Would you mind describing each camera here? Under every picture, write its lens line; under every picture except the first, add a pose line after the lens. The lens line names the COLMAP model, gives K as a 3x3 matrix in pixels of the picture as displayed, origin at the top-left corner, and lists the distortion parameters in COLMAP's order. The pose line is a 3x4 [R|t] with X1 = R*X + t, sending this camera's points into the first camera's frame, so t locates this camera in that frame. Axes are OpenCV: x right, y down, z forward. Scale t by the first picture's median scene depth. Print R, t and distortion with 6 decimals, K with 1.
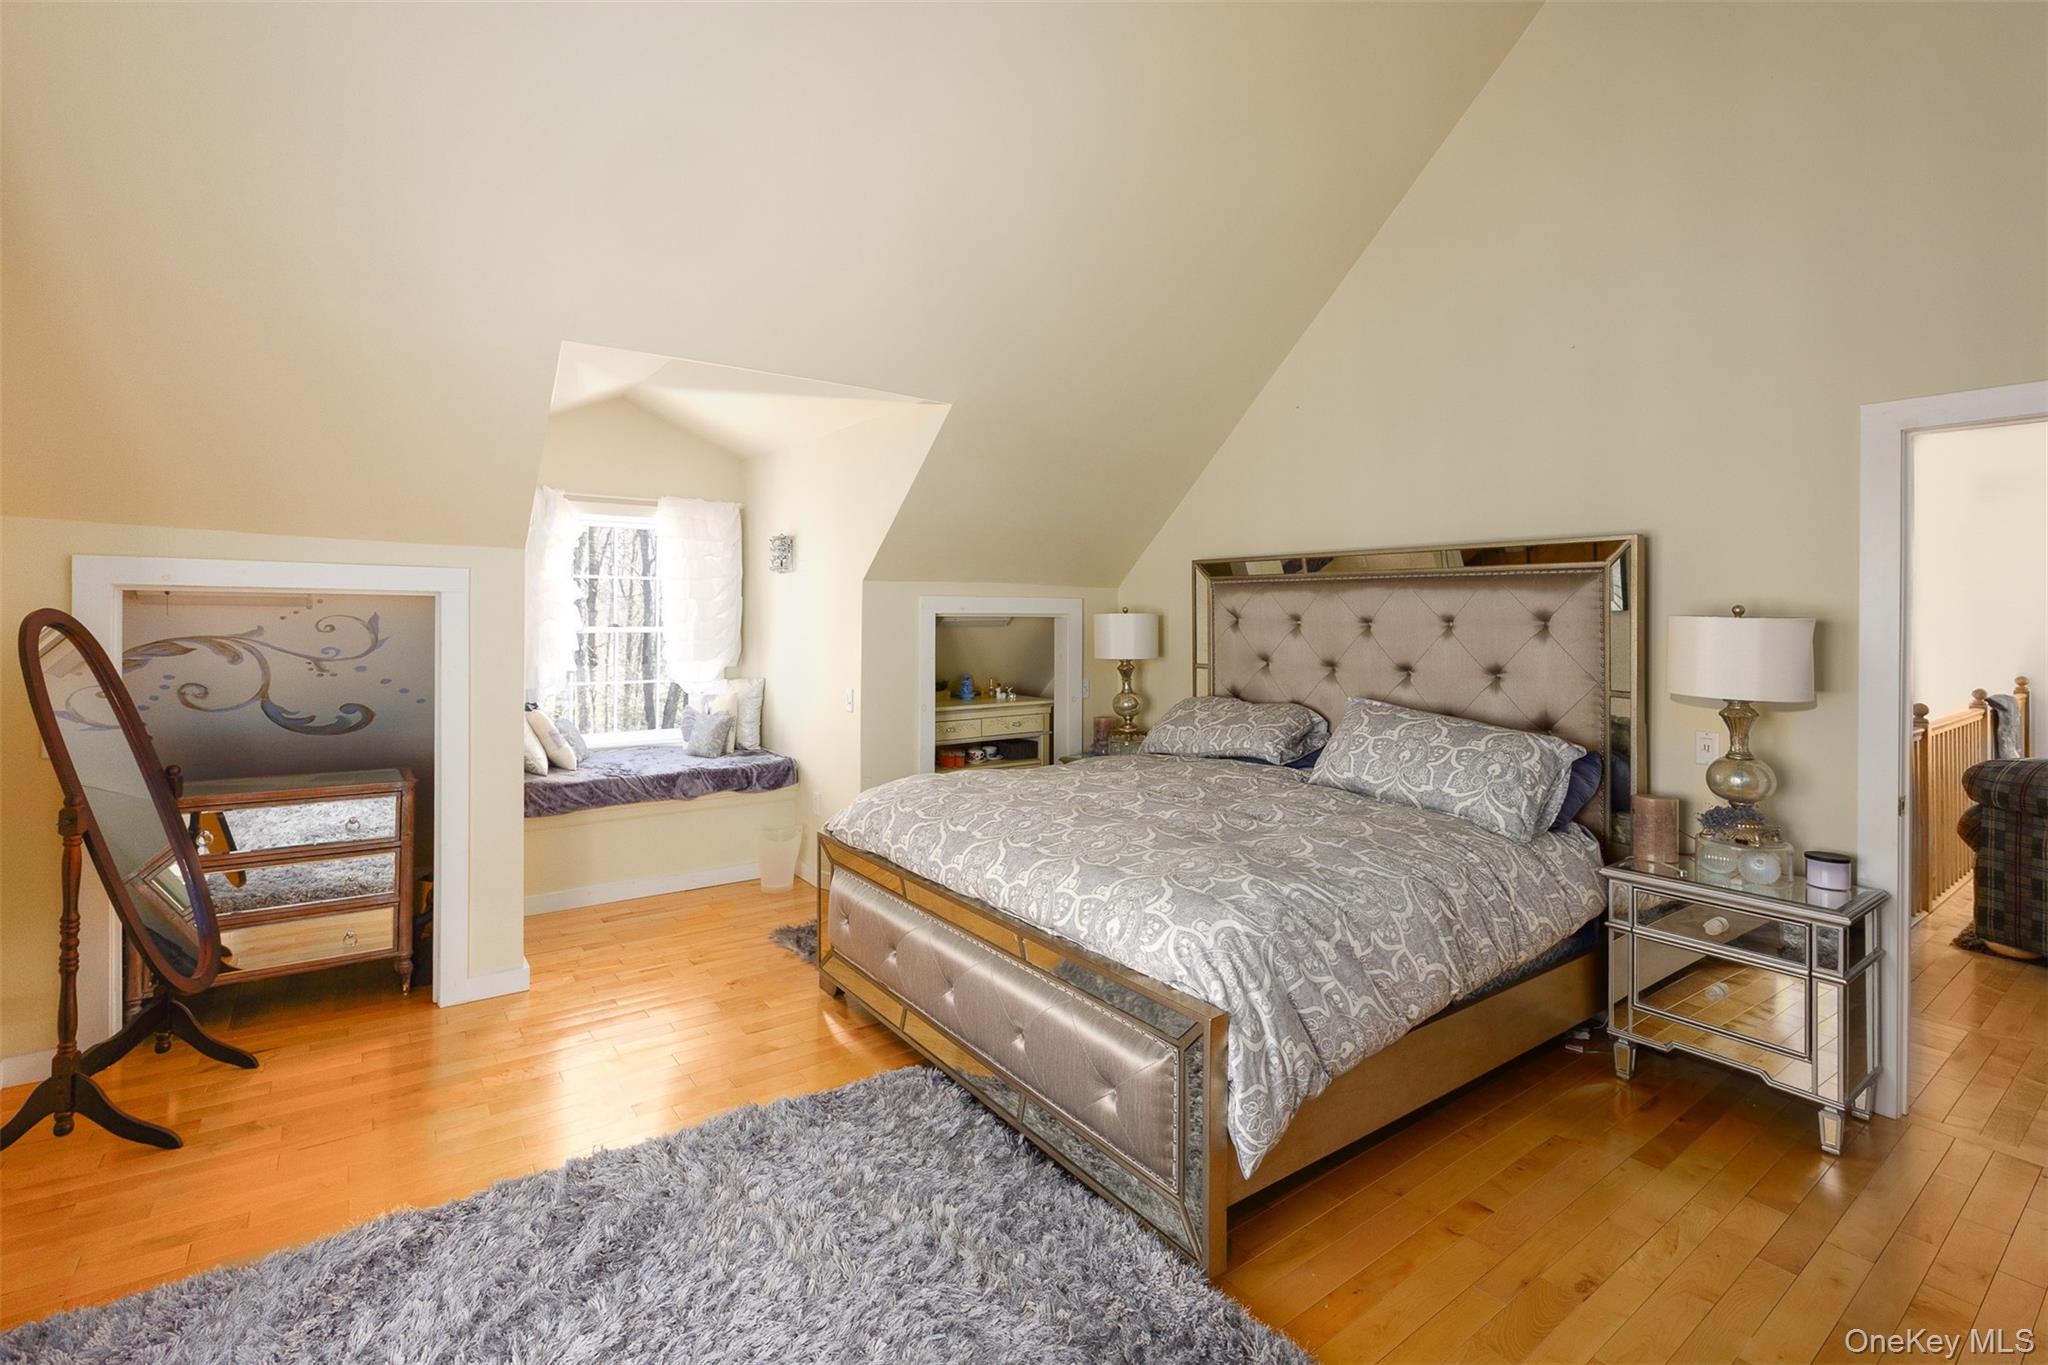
lens RADIAL K [[902.7, 0, 1022.8], [0, 902.7, 616.6], [0, 0, 1]] dist [-0.008977, 0.000015]
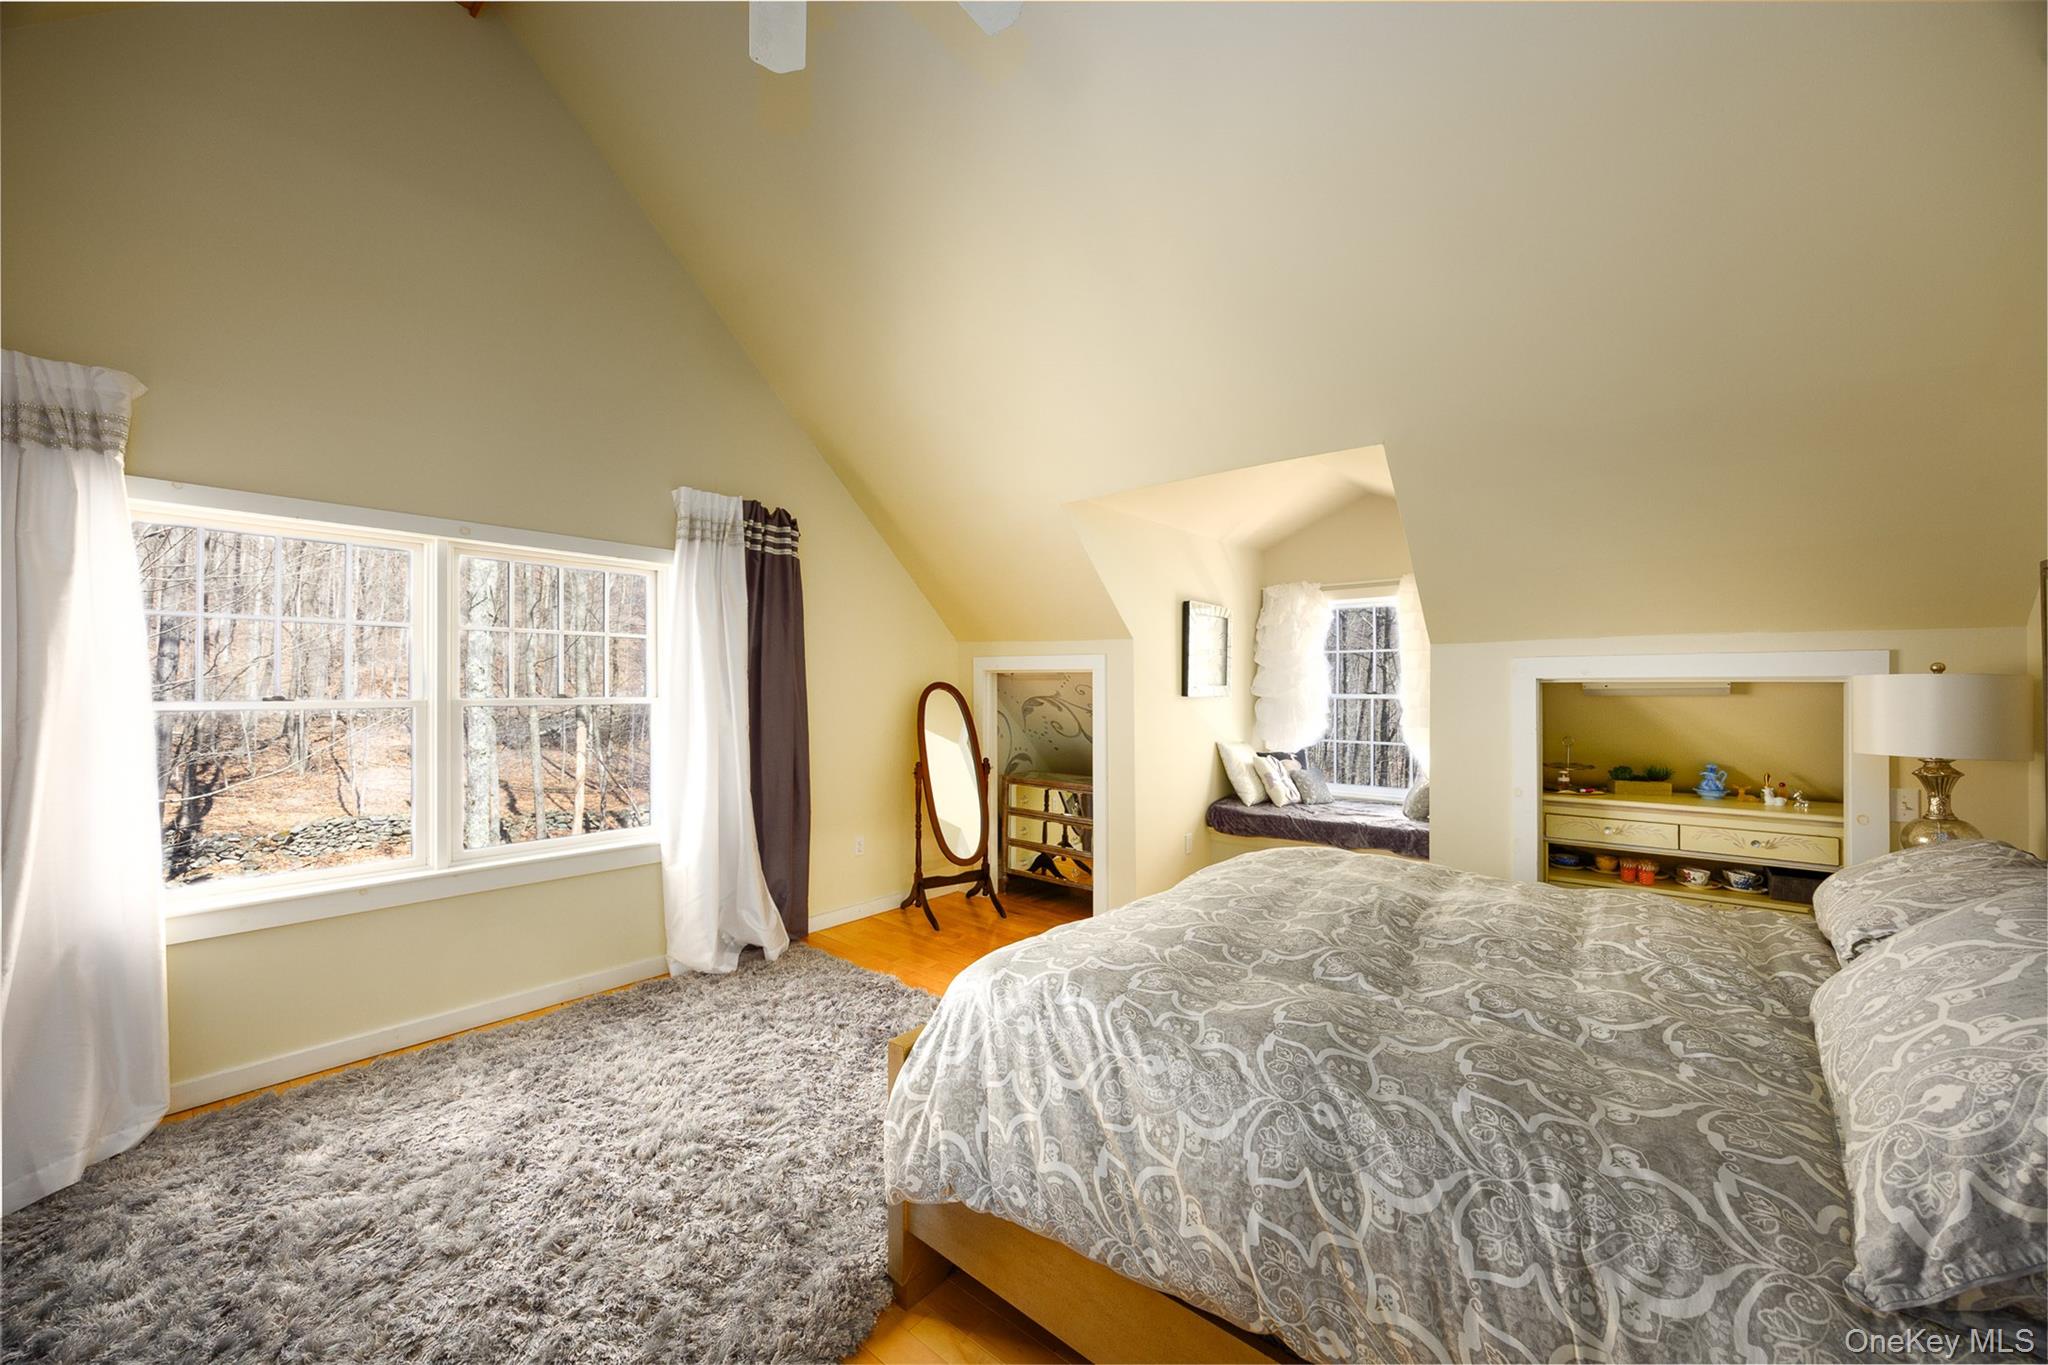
lens RADIAL K [[797.2, 0, 1024.0], [0, 797.2, 682.5], [0, 0, 1]] dist [-0.000487, -0.000021]
pose [[0.235811, -0.008386, -0.971763, 0.719498], [0.001558, 0.999965, -0.008251, 0.006844], [0.971798, 0.000432, 0.235816, 0.552541]]
